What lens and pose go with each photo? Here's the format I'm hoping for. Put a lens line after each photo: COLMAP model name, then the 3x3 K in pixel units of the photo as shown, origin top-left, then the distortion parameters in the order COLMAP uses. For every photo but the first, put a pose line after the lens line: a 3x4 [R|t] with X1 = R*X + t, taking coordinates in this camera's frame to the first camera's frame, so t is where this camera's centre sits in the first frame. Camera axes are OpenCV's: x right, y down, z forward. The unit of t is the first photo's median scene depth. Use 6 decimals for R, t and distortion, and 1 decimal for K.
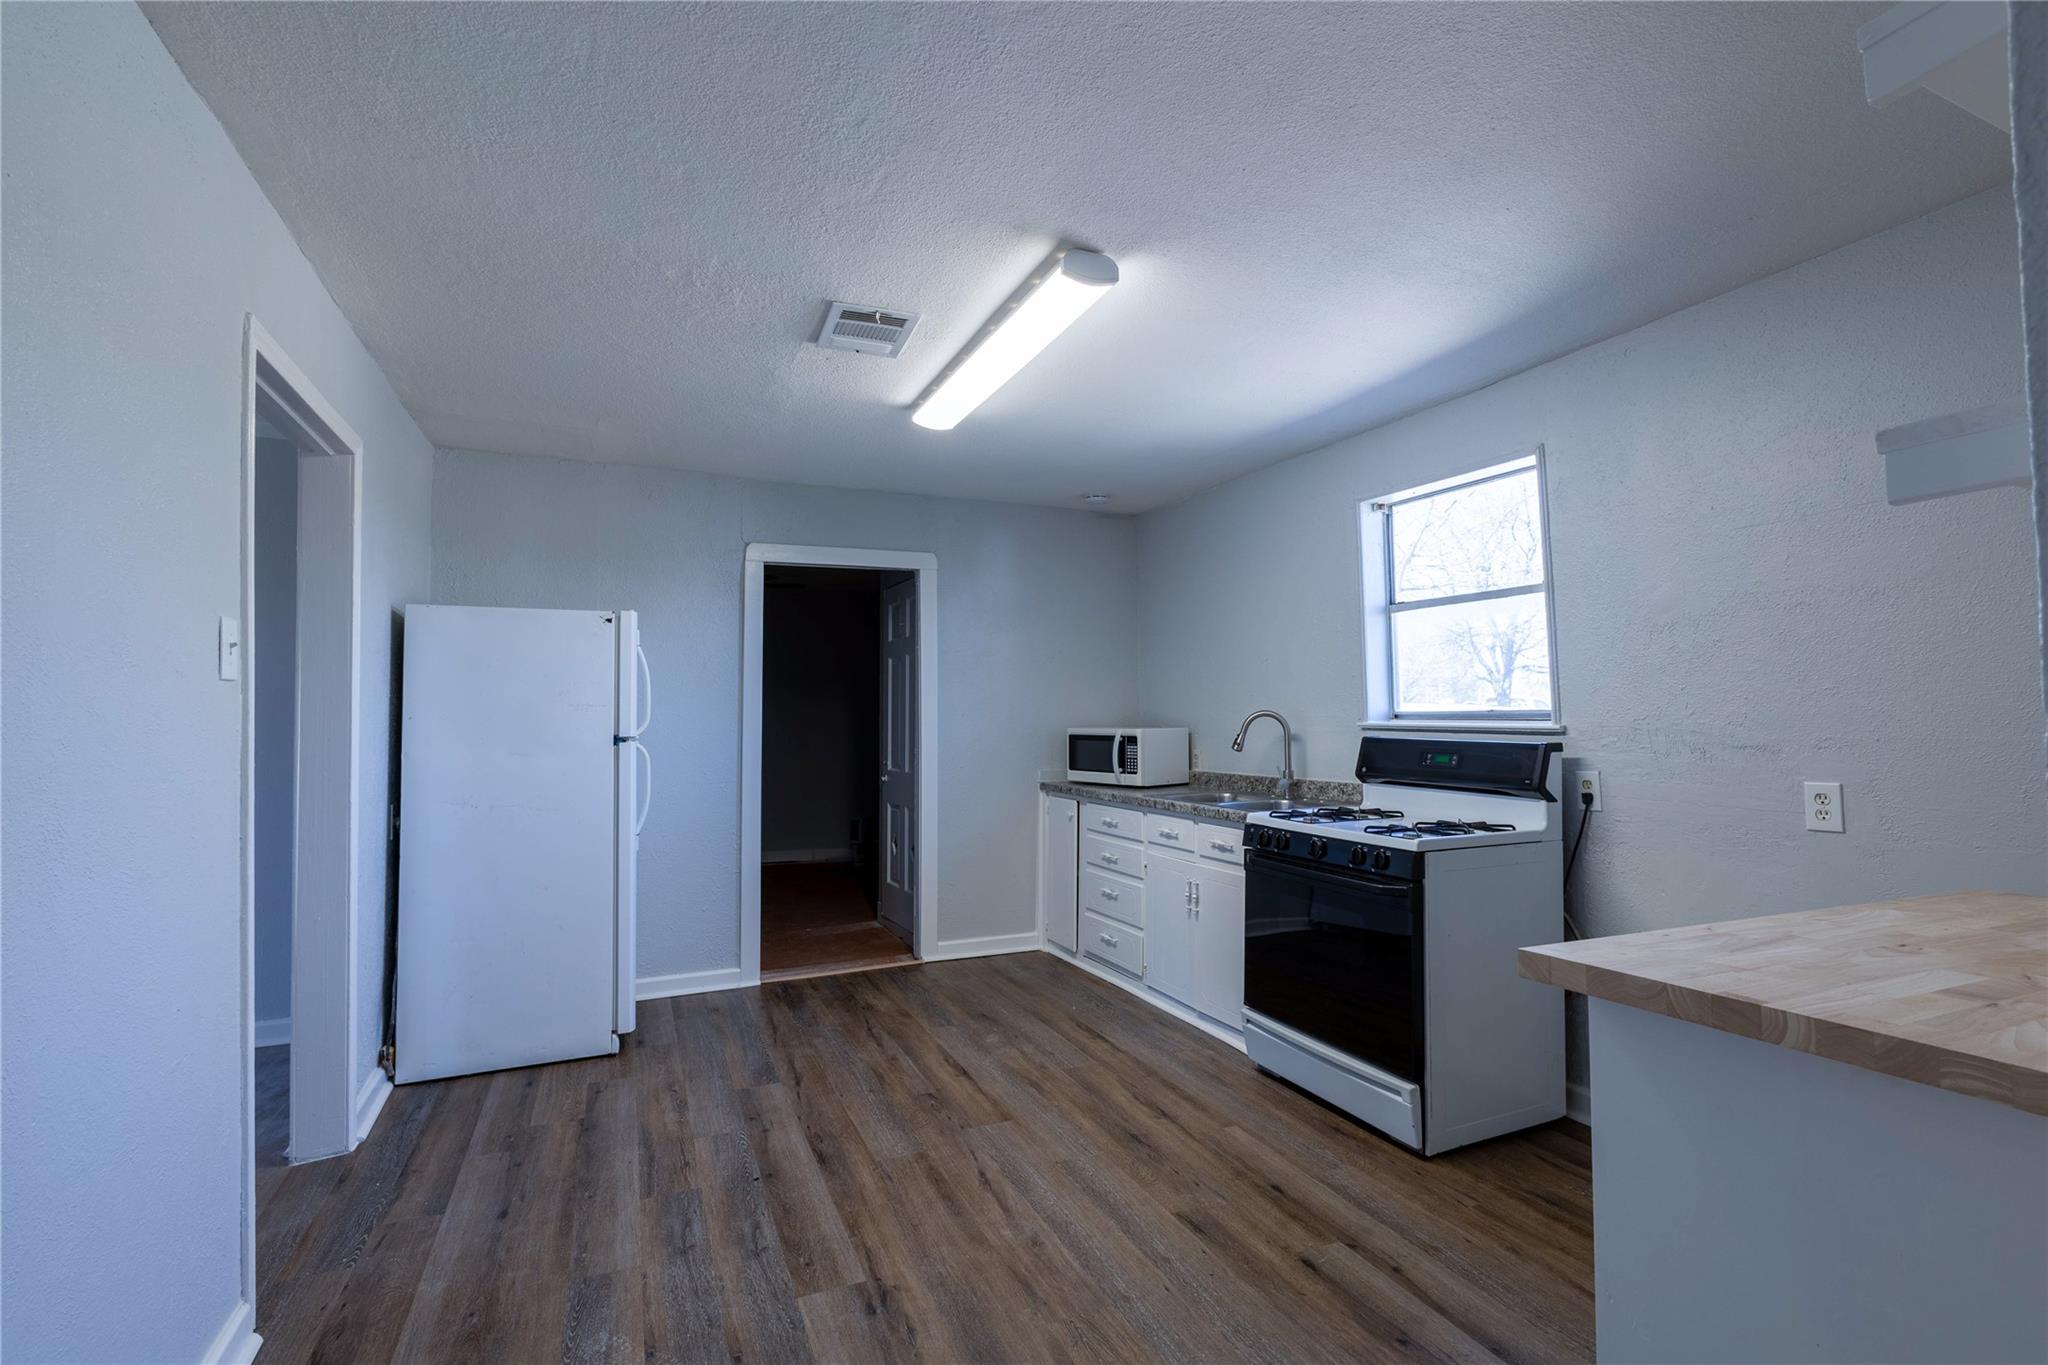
lens RADIAL K [[930.5, 0, 1022.8], [0, 930.5, 679.6], [0, 0, 1]] dist [-0.005606, -0.000107]
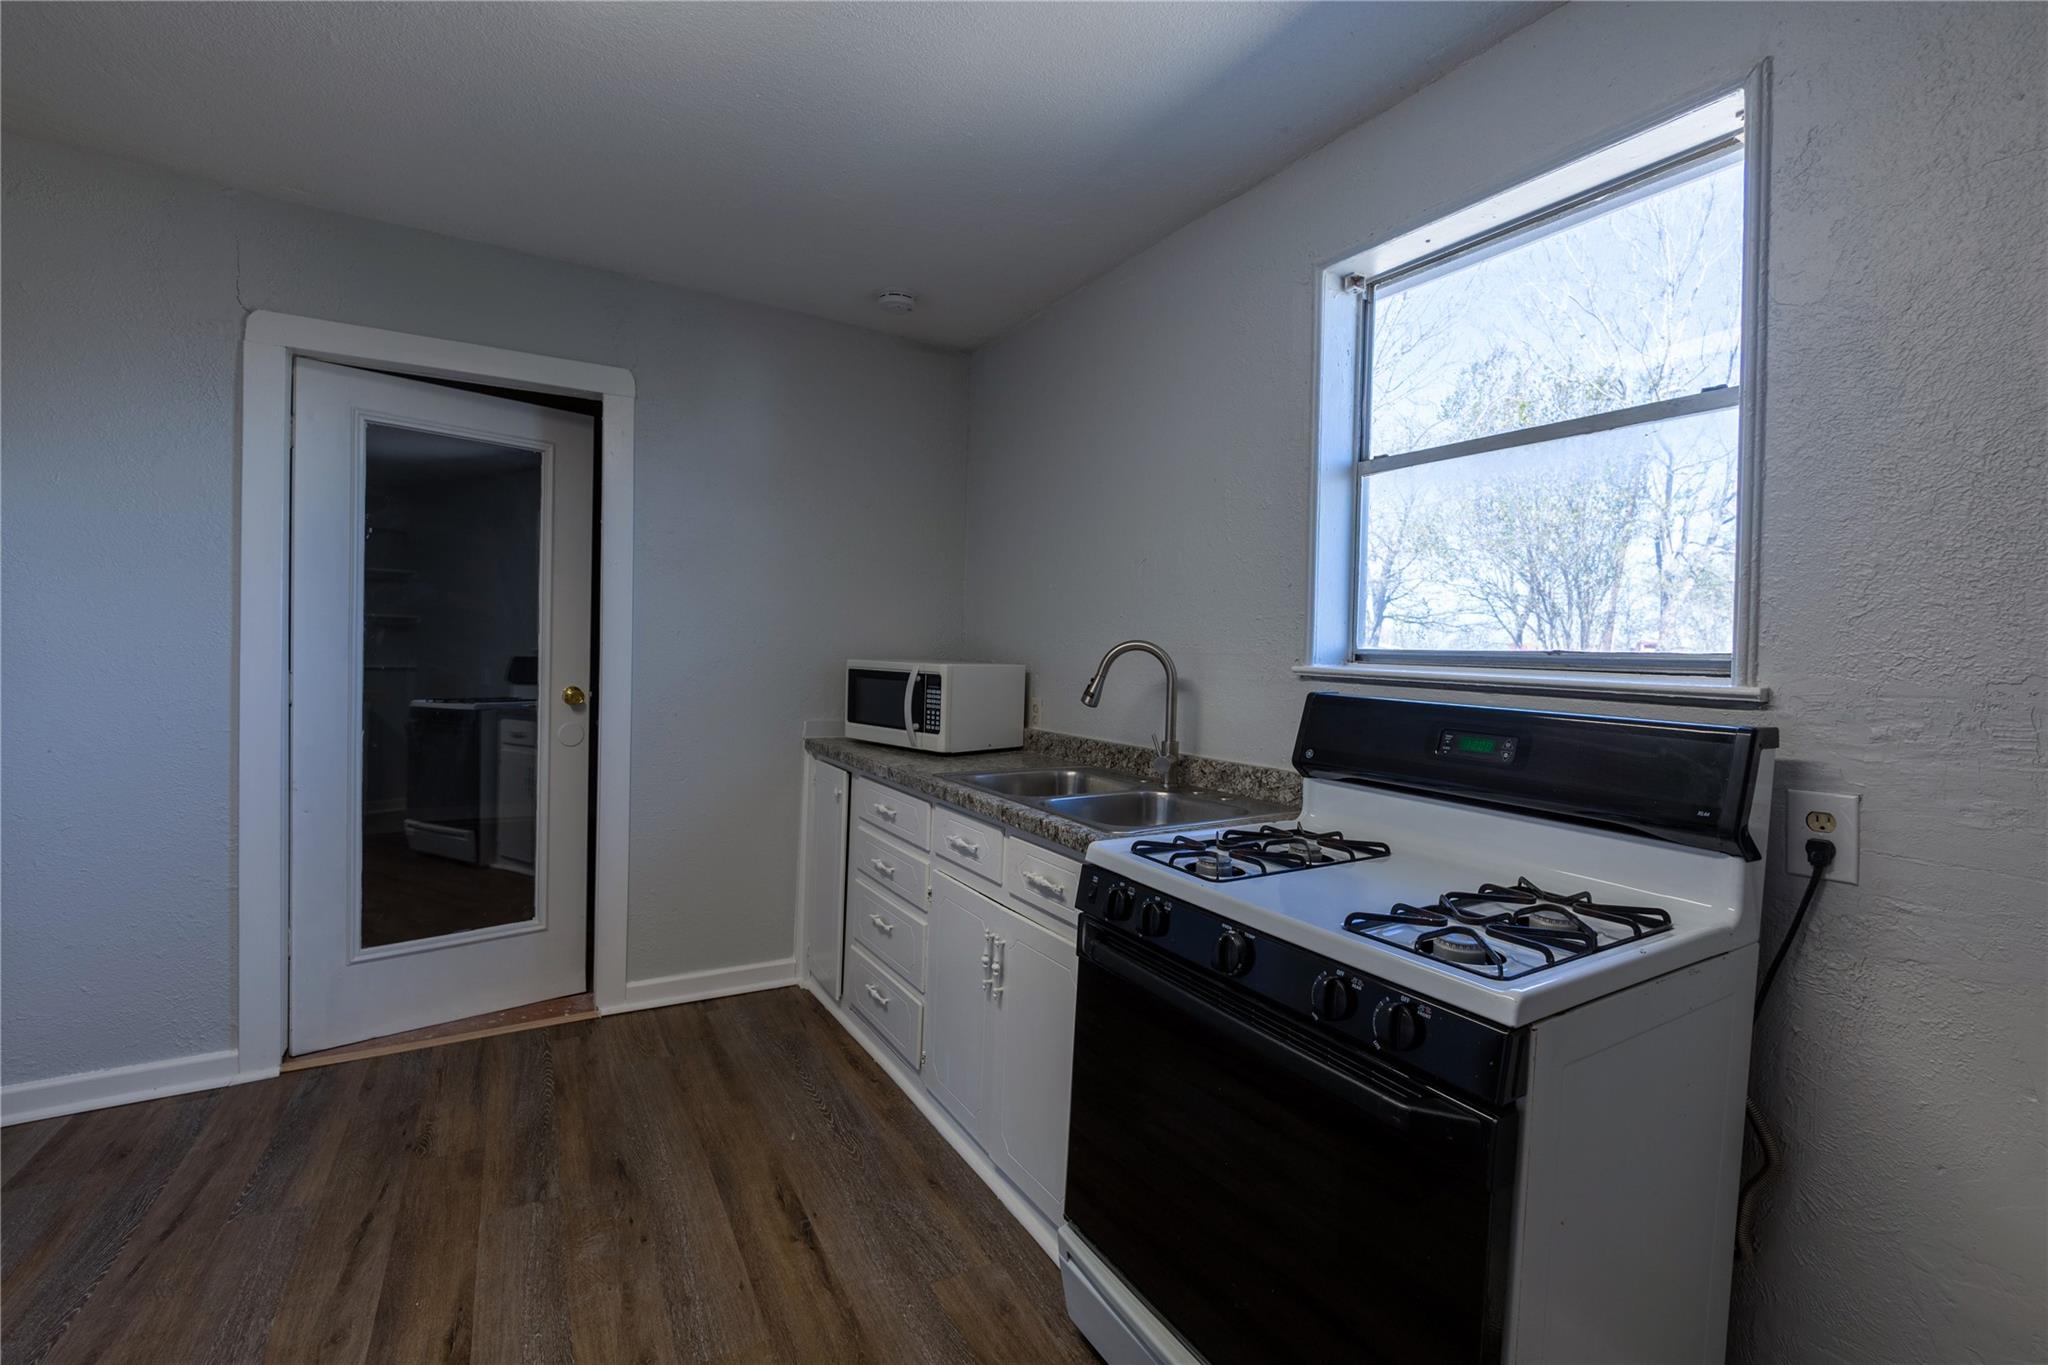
lens RADIAL K [[872.5, 0, 1027.2], [0, 872.5, 679.9], [0, 0, 1]] dist [-0.000681, 0.000291]
pose [[0.992121, 0.031043, 0.121379, 0.147774], [-0.039979, 0.996611, 0.071895, 0.025429], [-0.118736, -0.076181, 0.989999, 0.543319]]
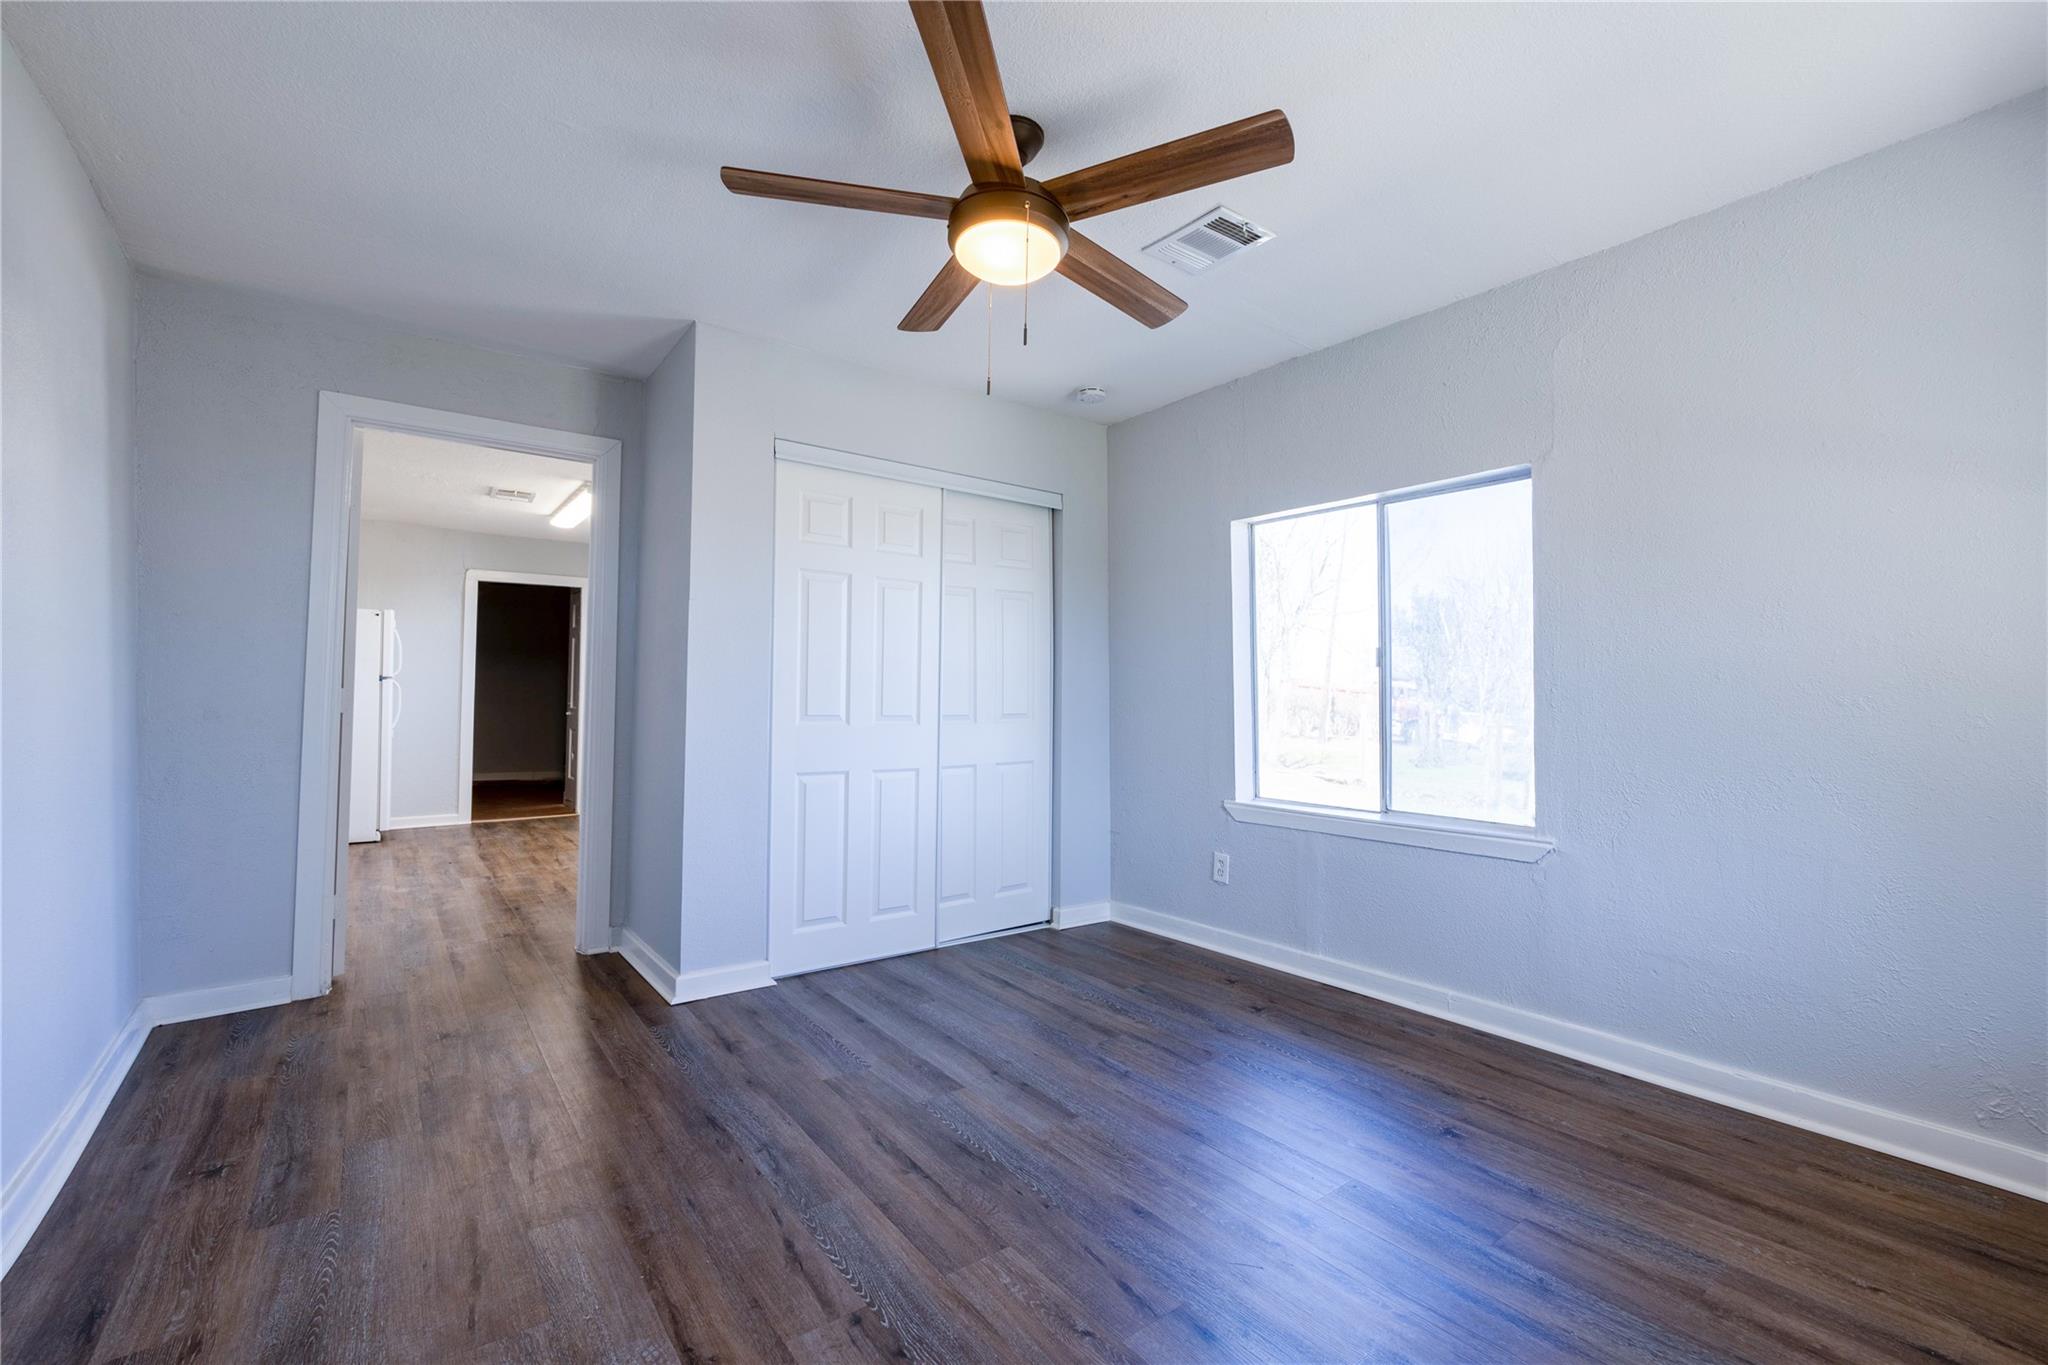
lens RADIAL K [[872.5, 0, 1030.7], [0, 872.5, 674.1], [0, 0, 1]] dist [-0.000681, 0.000291]
pose [[0.969232, 0.016694, 0.245584, 0.394017], [-0.020419, 0.999712, 0.012629, 0.007491], [-0.245302, -0.017255, 0.969293, -1.007897]]
